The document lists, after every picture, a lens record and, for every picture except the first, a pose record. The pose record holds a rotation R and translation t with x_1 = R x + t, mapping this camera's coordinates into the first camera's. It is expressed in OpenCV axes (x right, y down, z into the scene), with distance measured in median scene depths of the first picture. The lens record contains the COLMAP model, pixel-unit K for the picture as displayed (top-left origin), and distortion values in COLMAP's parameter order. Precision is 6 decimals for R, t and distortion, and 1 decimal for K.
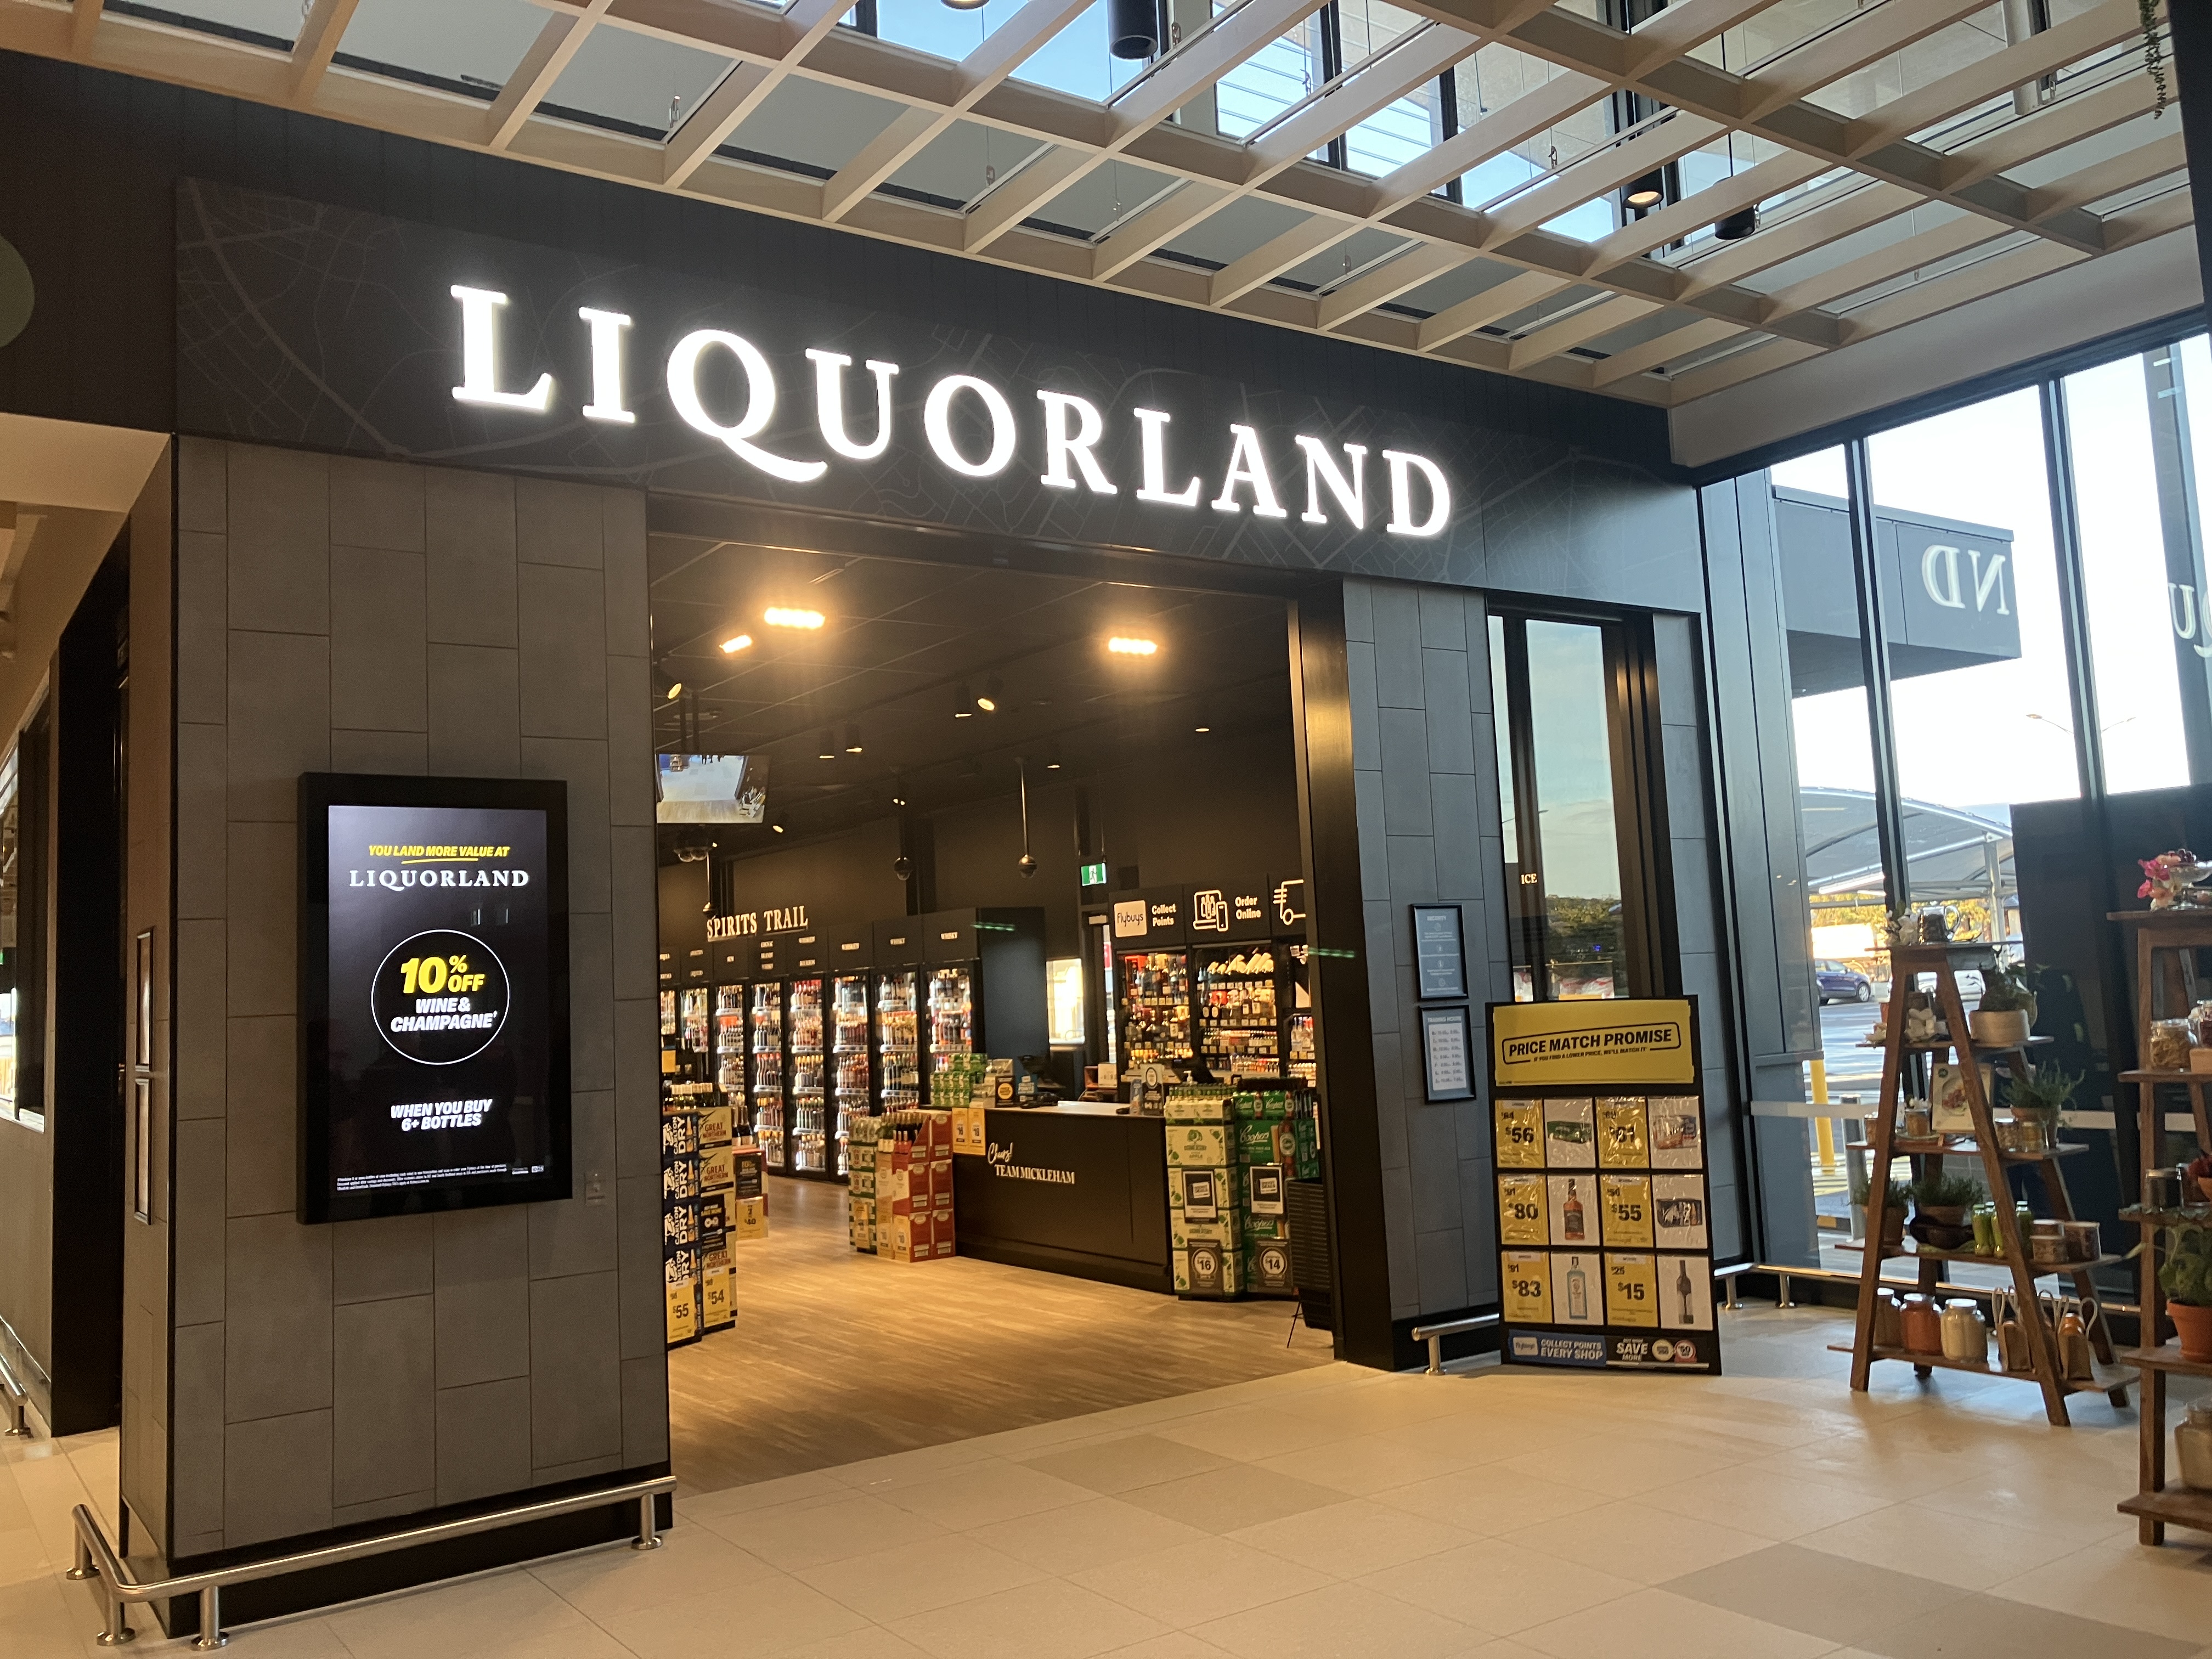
lens RADIAL K [[1807.6, 0, 1091.9], [0, 1807.6, 828.1], [0, 0, 1]] dist [0.182263, -0.543955]
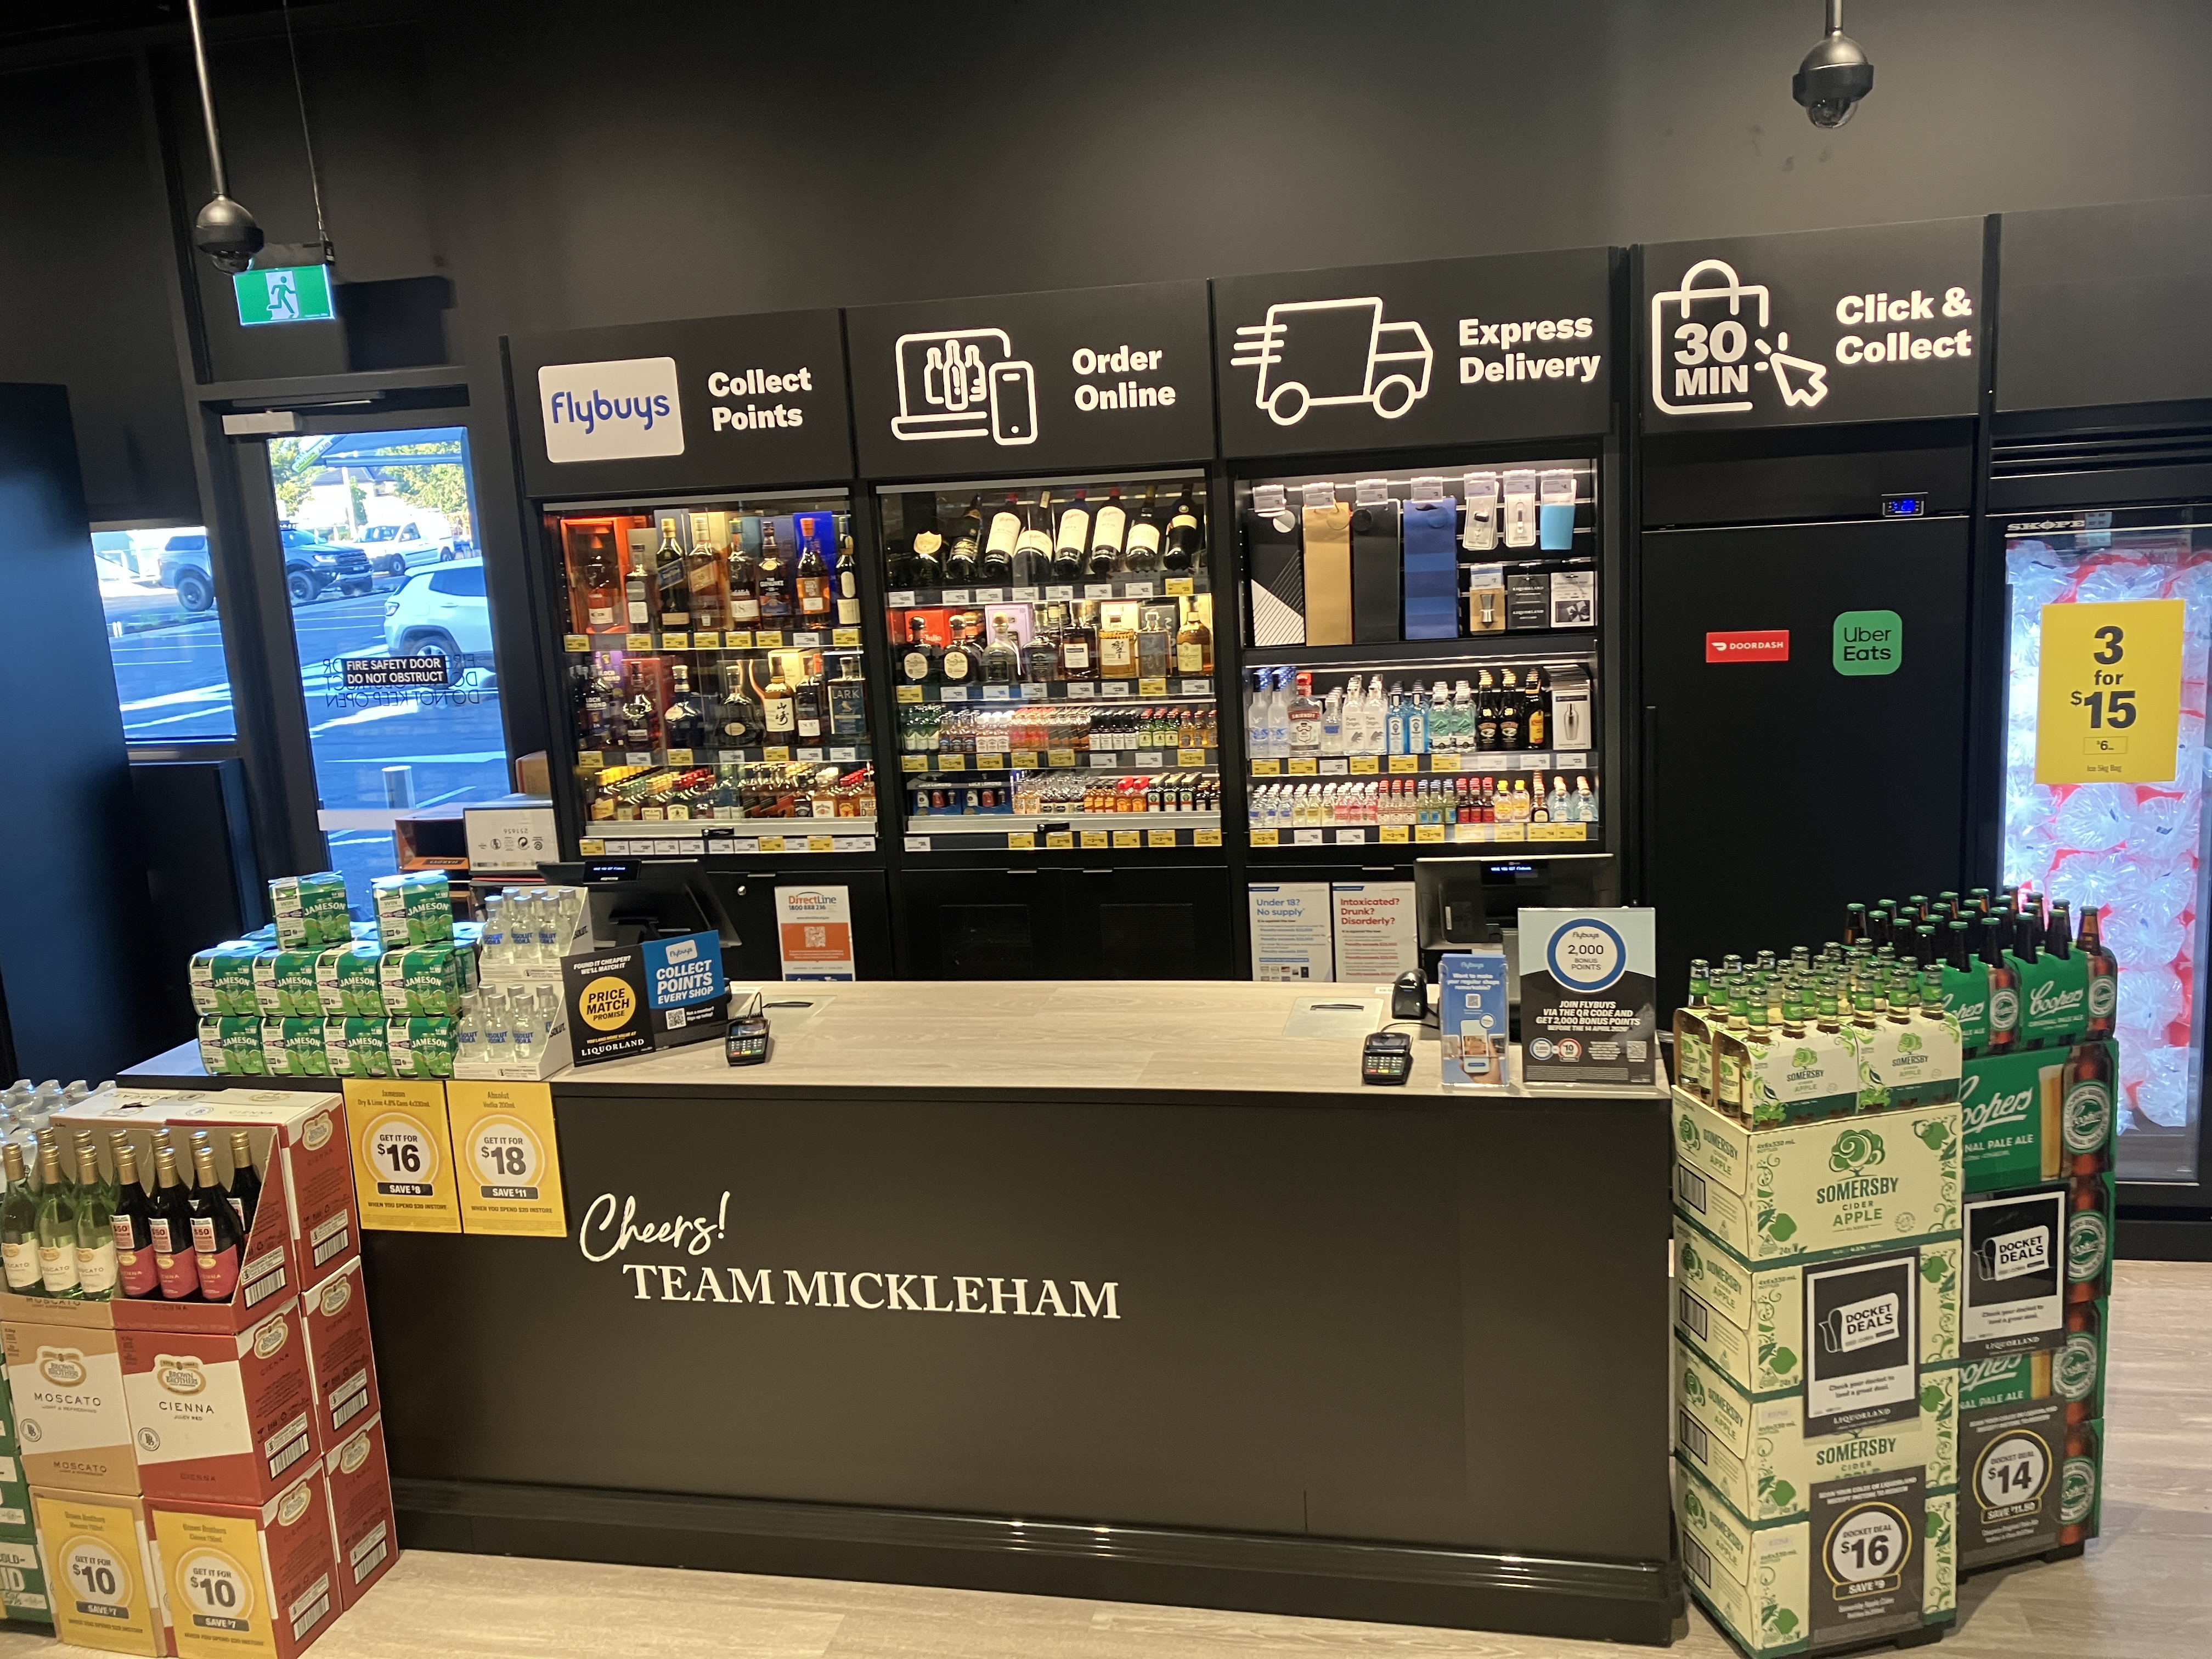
lens RADIAL K [[1827.0, 0, 1120.5], [0, 1827.0, 814.4], [0, 0, 1]] dist [0.046390, -0.074049]
pose [[0.720188, -0.122019, 0.682964, -0.177334], [-0.039029, 0.975728, 0.215481, 0.050534], [-0.692680, -0.181842, 0.697945, 0.733416]]
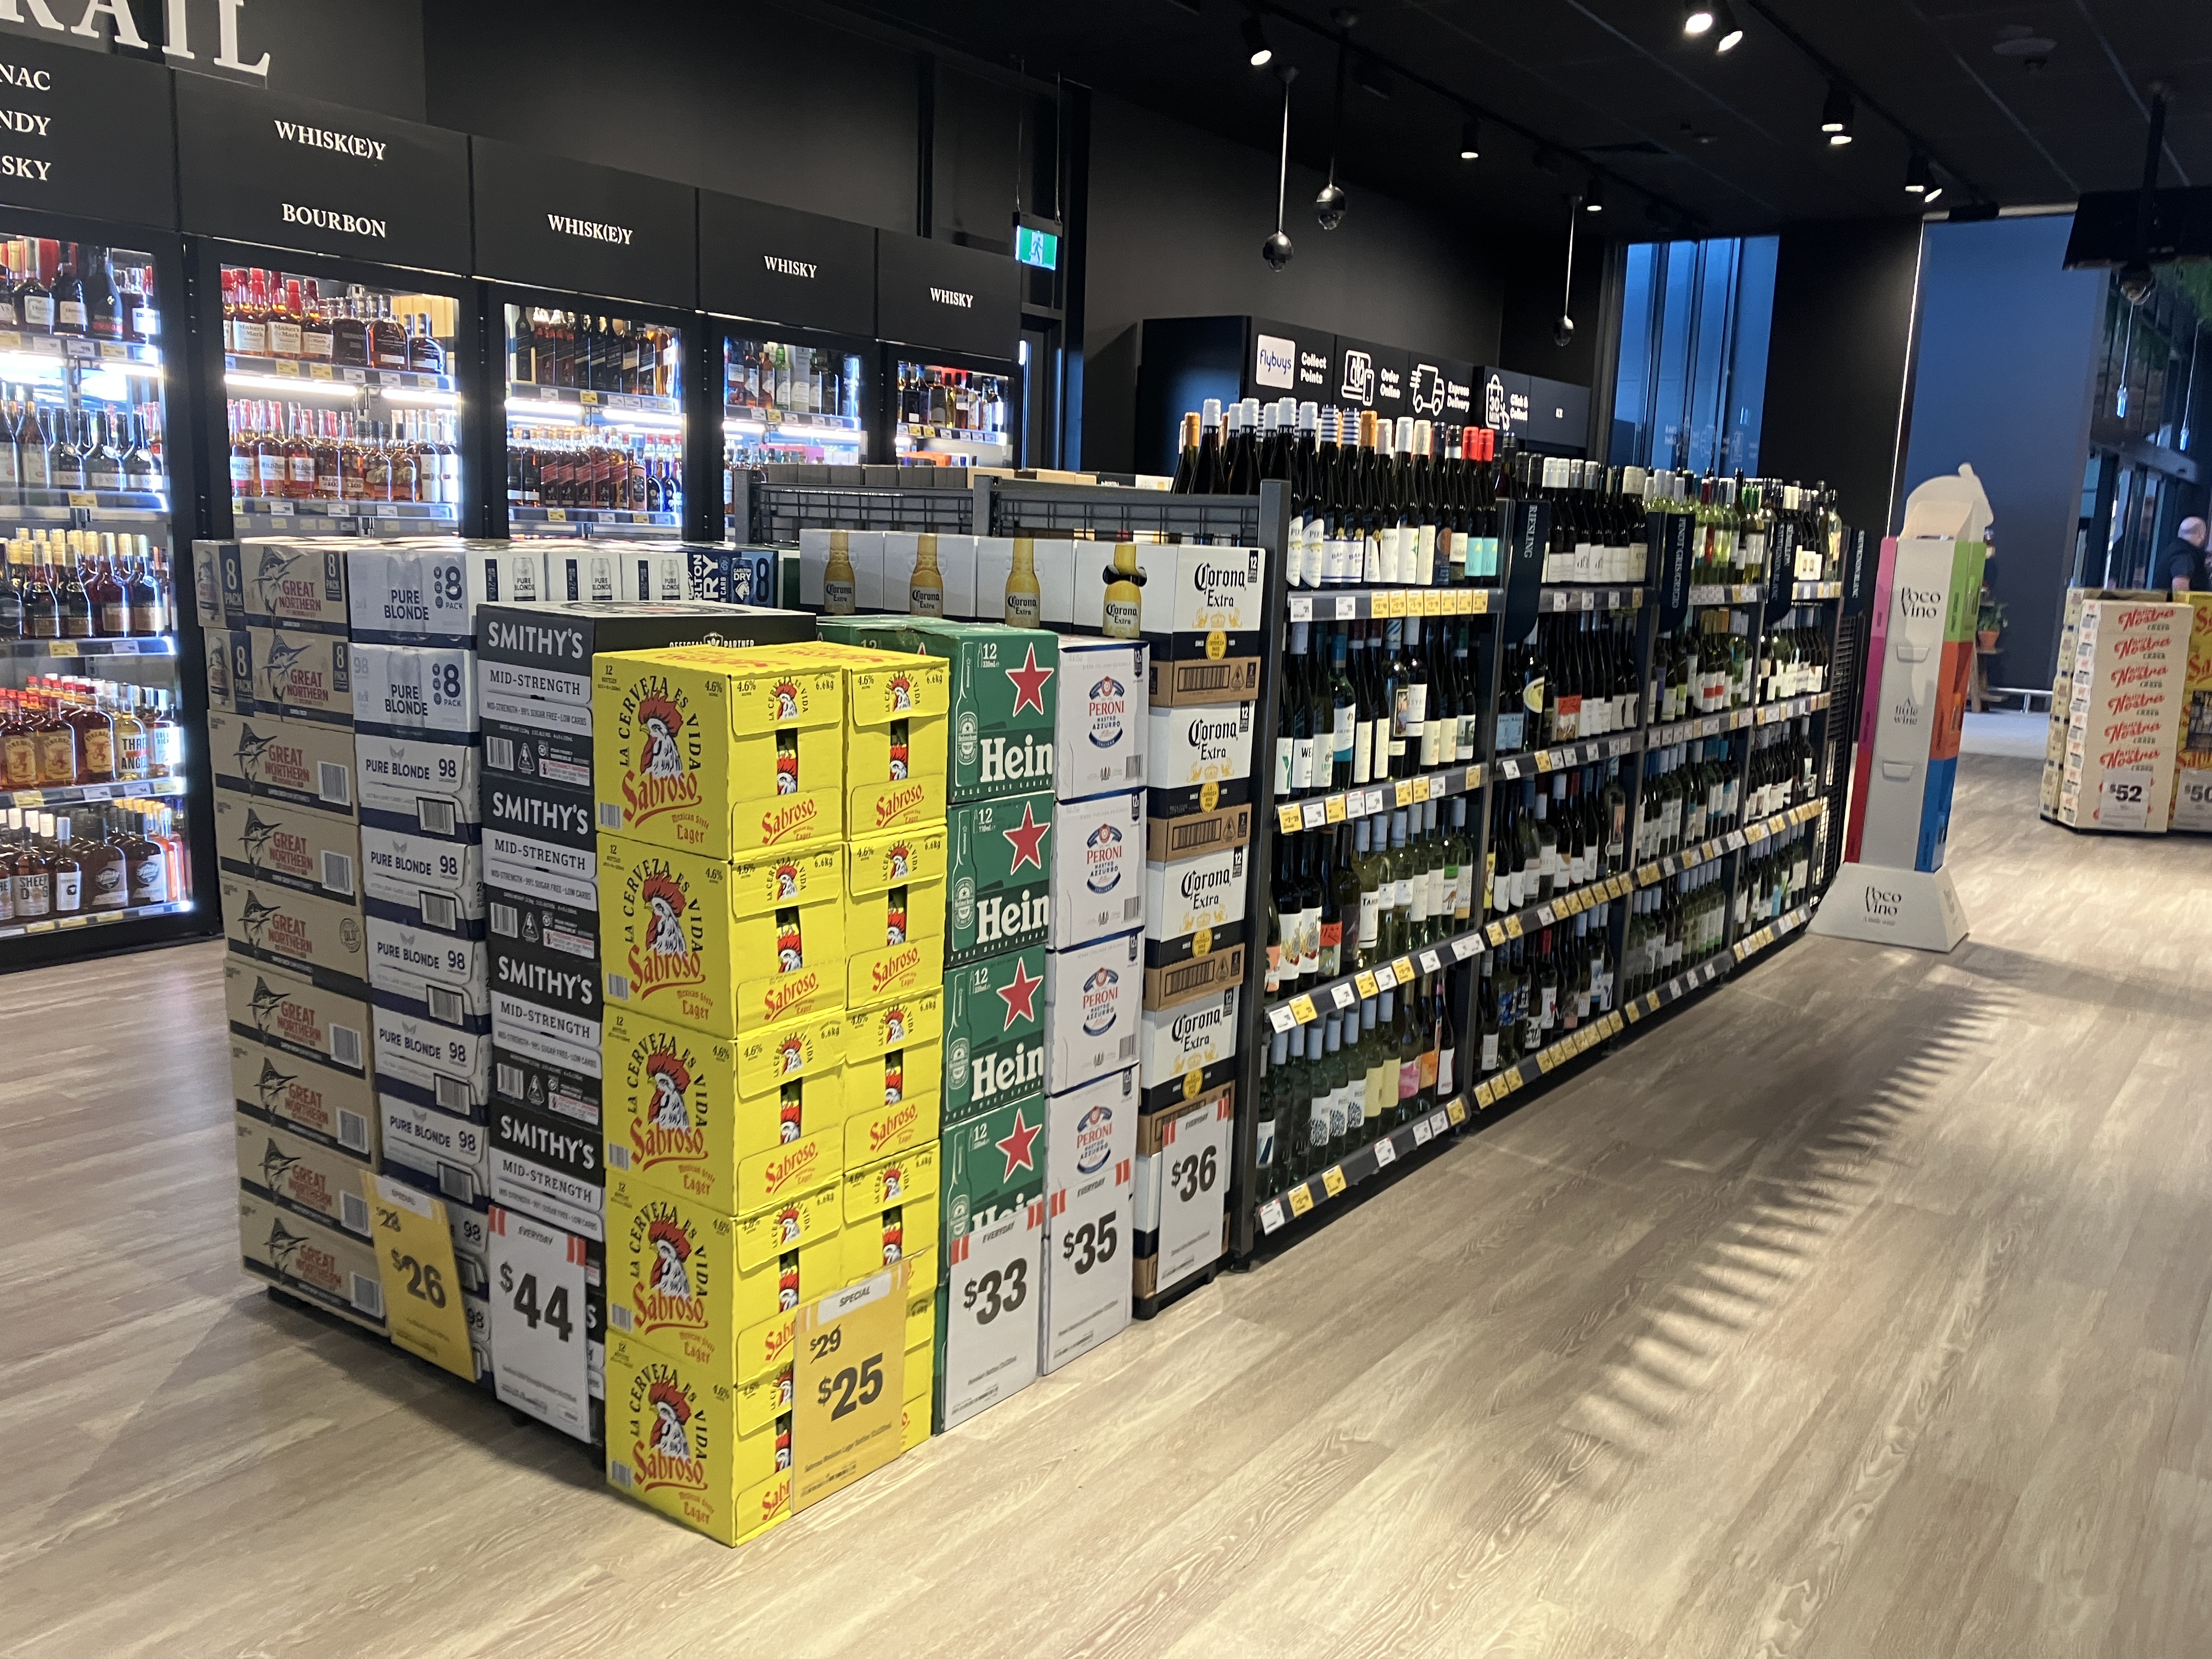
lens RADIAL K [[1800.0, 0, 1133.9], [0, 1800.0, 838.6], [0, 0, 1]] dist [0.057999, -0.080121]
pose [[-0.357040, -0.124441, 0.925763, -0.726190], [-0.101670, 0.990375, 0.093915, 0.196262], [-0.928539, -0.060591, -0.366256, 1.440645]]
